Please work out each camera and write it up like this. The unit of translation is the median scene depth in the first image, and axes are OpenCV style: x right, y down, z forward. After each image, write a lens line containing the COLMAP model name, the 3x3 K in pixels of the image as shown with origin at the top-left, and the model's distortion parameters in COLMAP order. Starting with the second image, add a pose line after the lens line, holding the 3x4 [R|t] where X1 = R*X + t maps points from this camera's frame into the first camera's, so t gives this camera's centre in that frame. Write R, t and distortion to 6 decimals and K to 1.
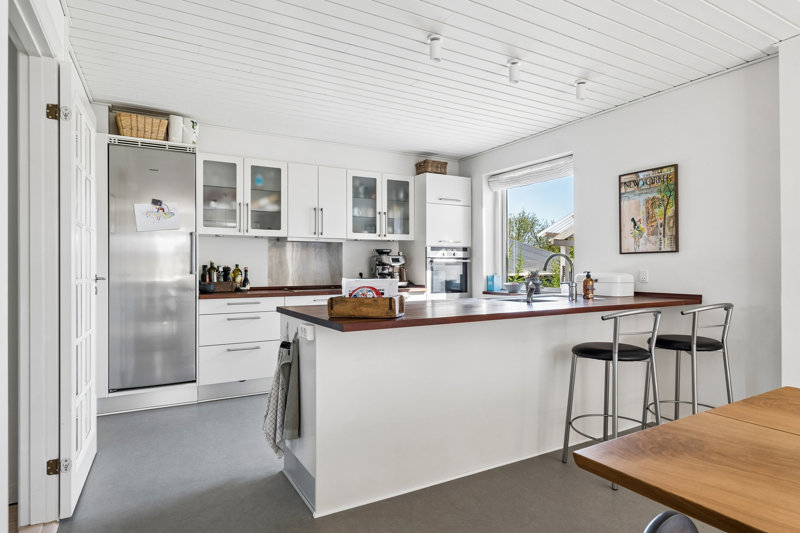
lens RADIAL K [[464.7, 0, 401.8], [0, 464.7, 268.3], [0, 0, 1]] dist [-0.006763, -0.000390]
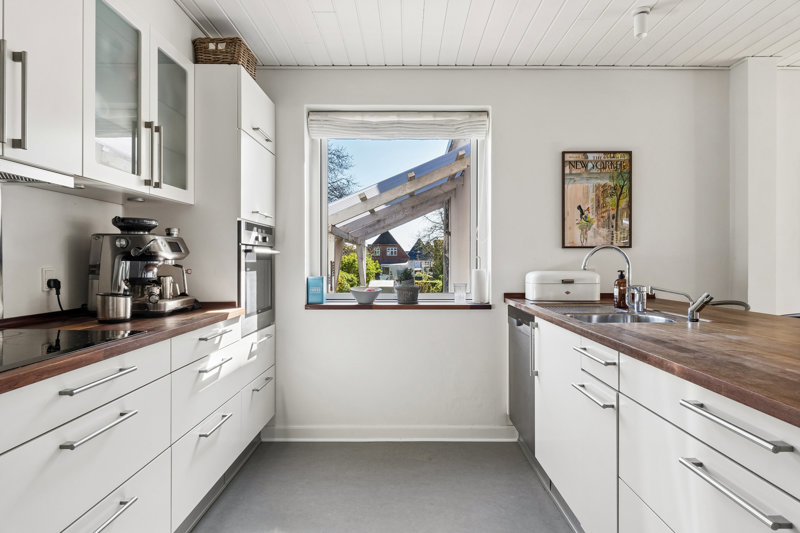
lens RADIAL K [[464.7, 0, 400.9], [0, 464.7, 262.1], [0, 0, 1]] dist [-0.006763, -0.000390]
pose [[0.488598, 0.000251, 0.872509, -0.397871], [0.000053, 1.000000, -0.000318, -0.005628], [-0.872509, 0.000202, 0.488598, 0.883136]]
